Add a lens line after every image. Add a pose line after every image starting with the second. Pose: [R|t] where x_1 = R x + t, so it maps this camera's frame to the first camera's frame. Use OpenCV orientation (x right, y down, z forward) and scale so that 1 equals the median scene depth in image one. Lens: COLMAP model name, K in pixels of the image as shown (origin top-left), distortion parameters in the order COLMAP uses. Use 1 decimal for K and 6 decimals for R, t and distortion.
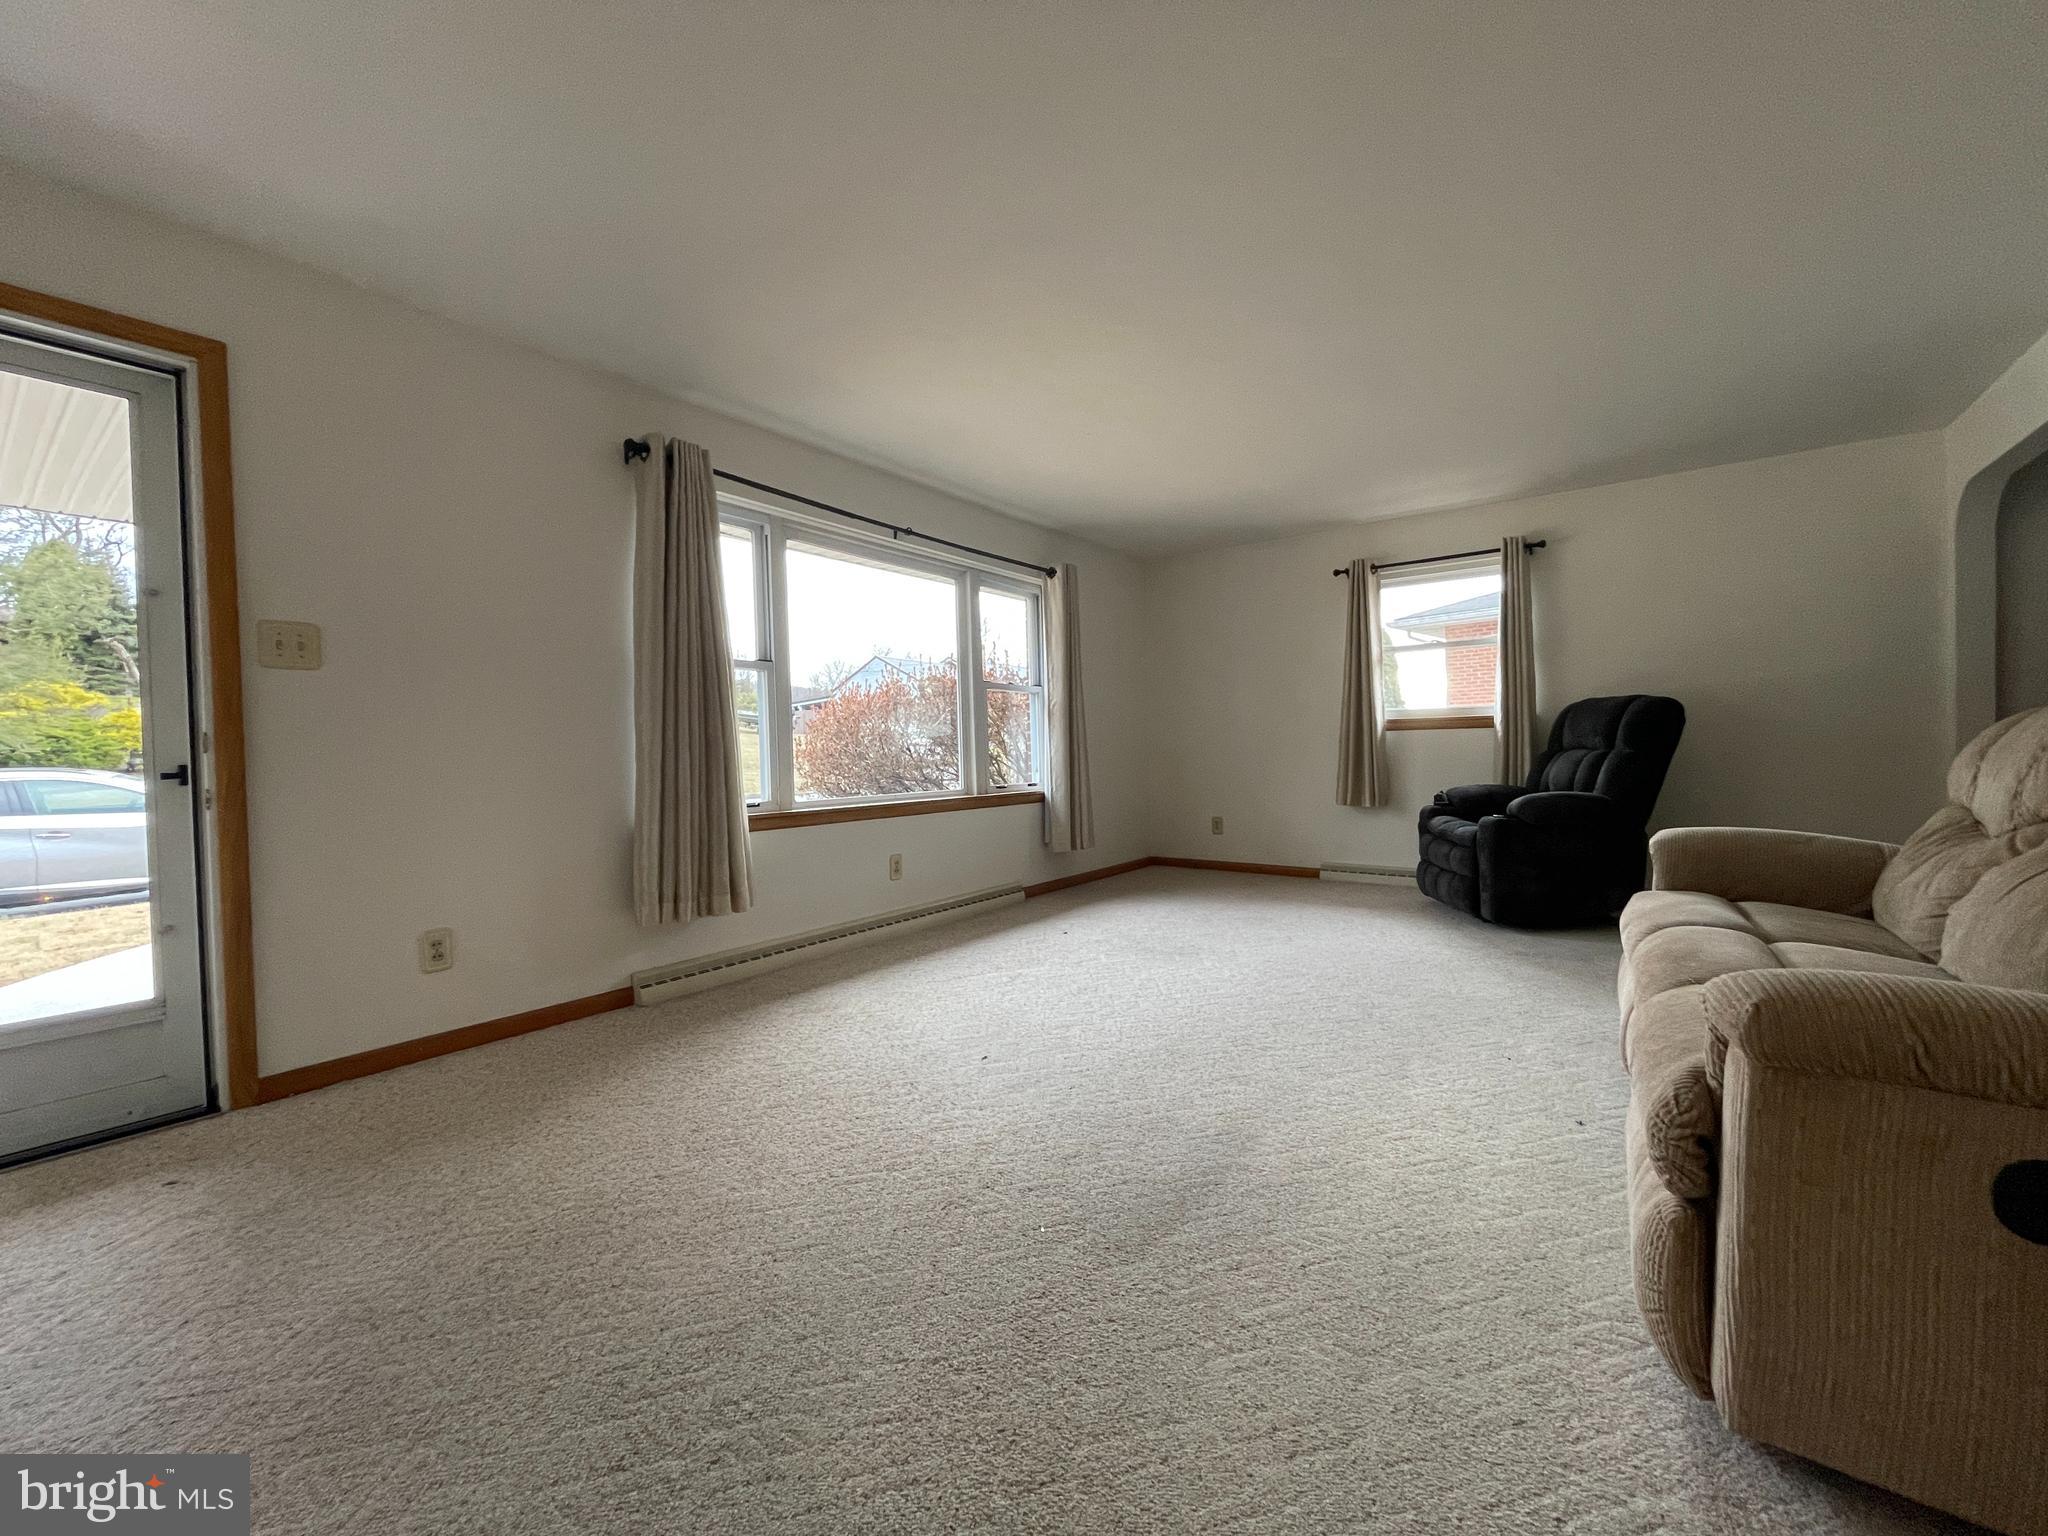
lens RADIAL K [[824.9, 0, 1020.3], [0, 824.9, 769.3], [0, 0, 1]] dist [-0.001227, -0.000629]
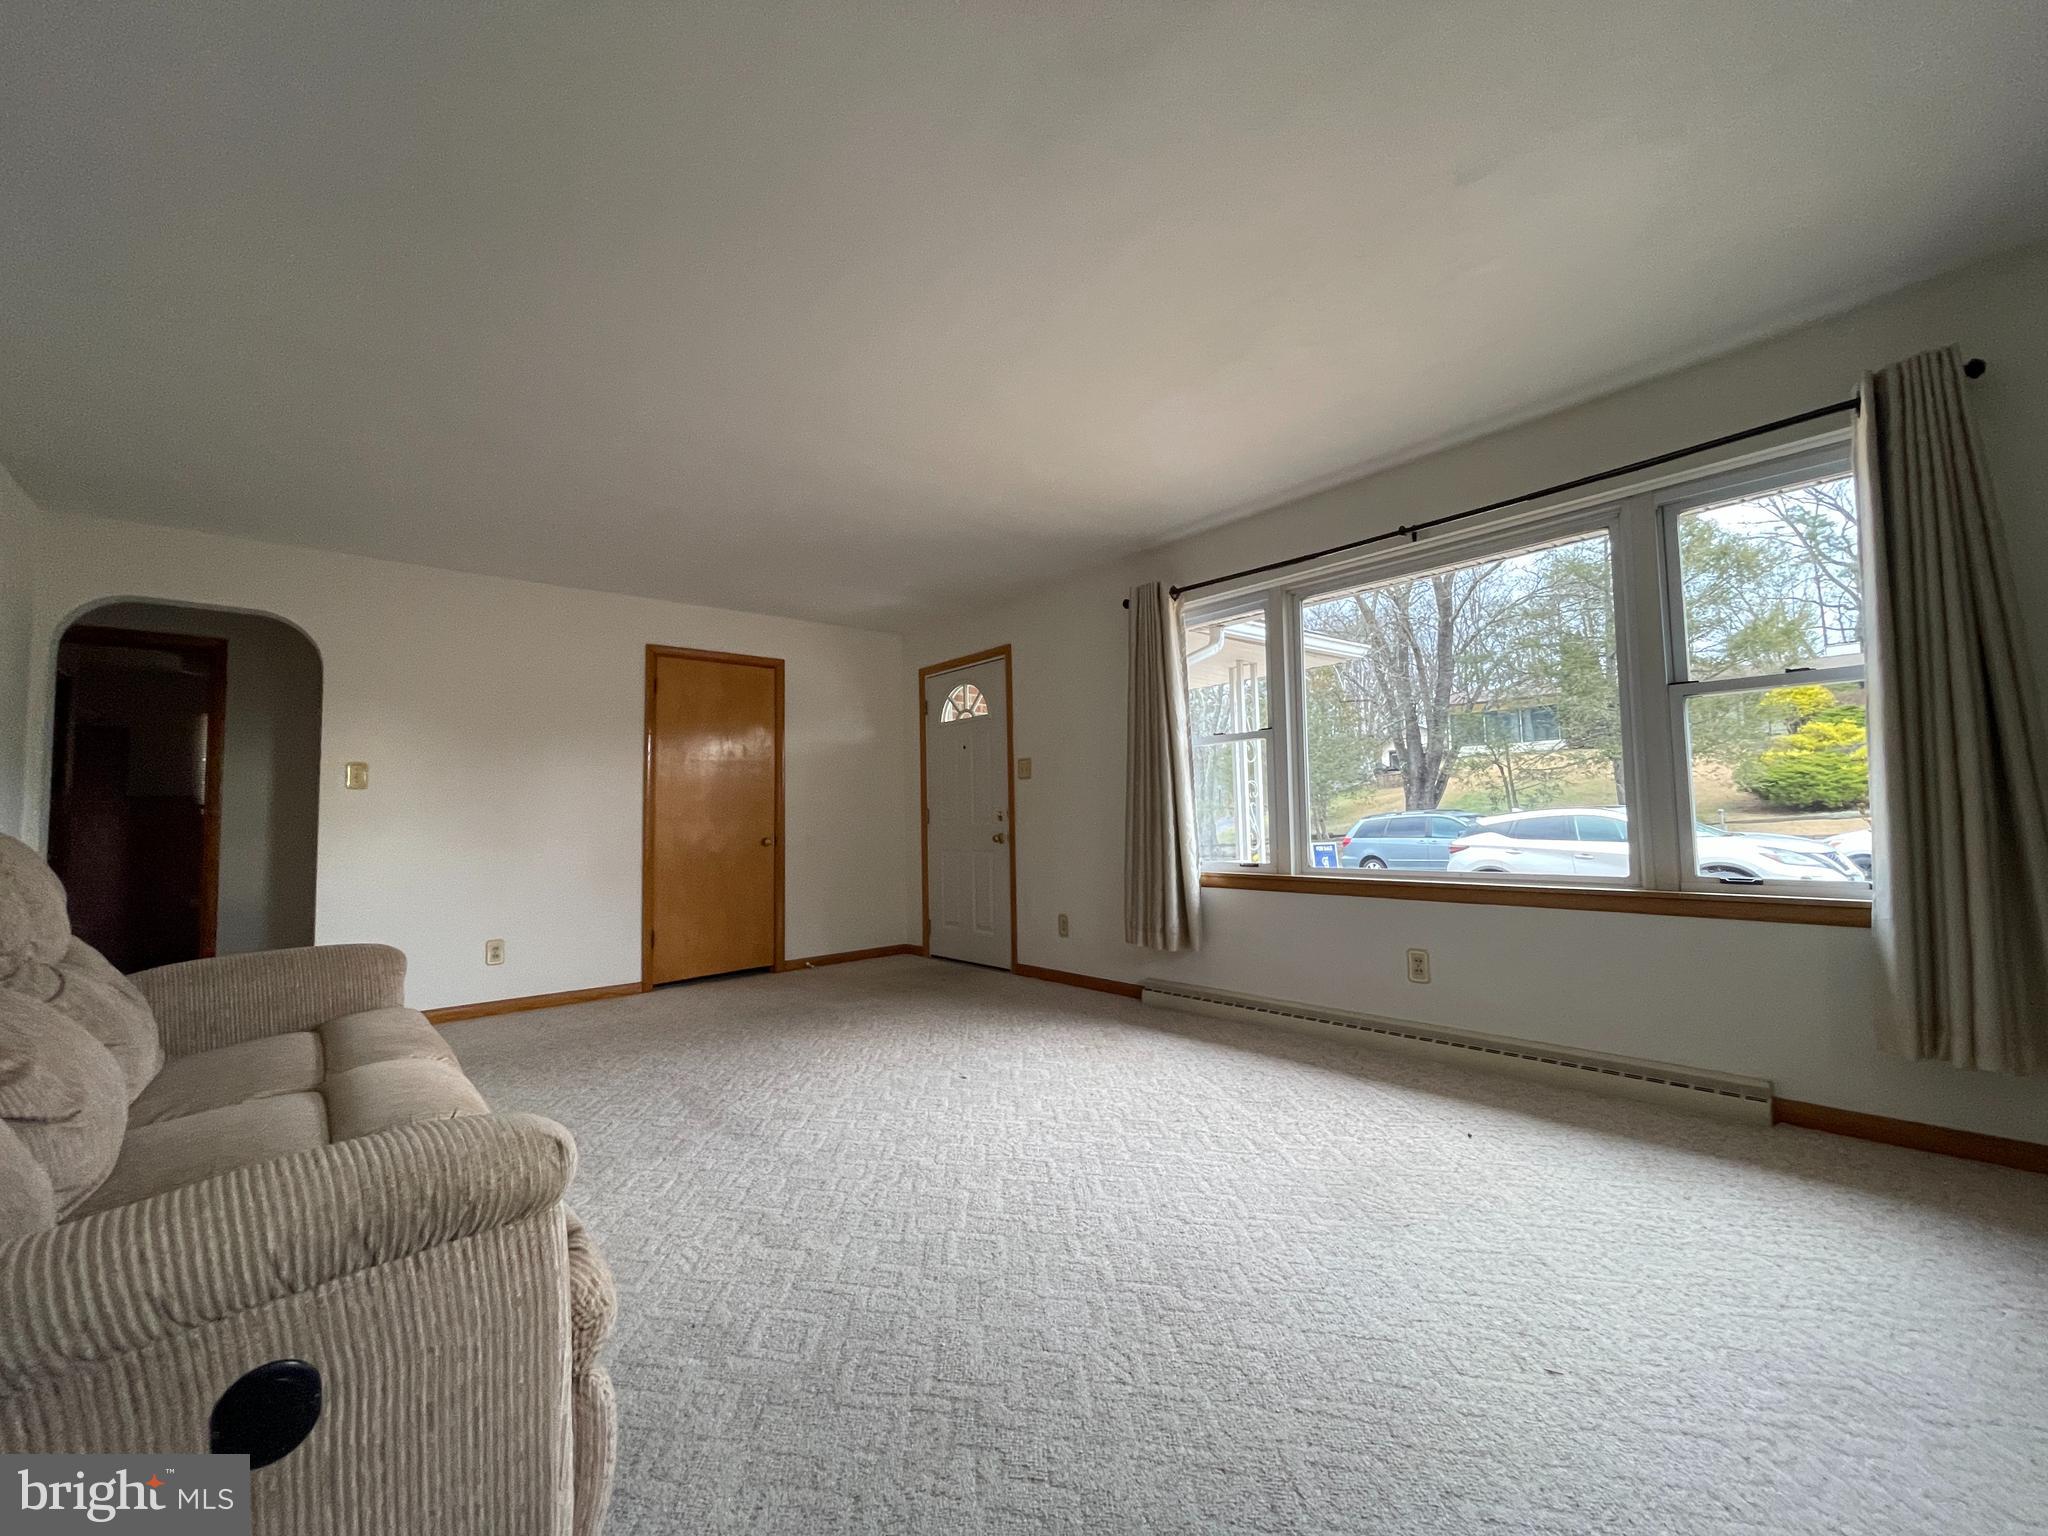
lens RADIAL K [[824.9, 0, 1020.3], [0, 824.9, 769.3], [0, 0, 1]] dist [-0.001227, -0.000629]
pose [[-0.225272, -0.033239, -0.973729, 0.702973], [0.005539, 0.999358, -0.035395, -0.040044], [0.974280, -0.013367, -0.224943, 0.834616]]
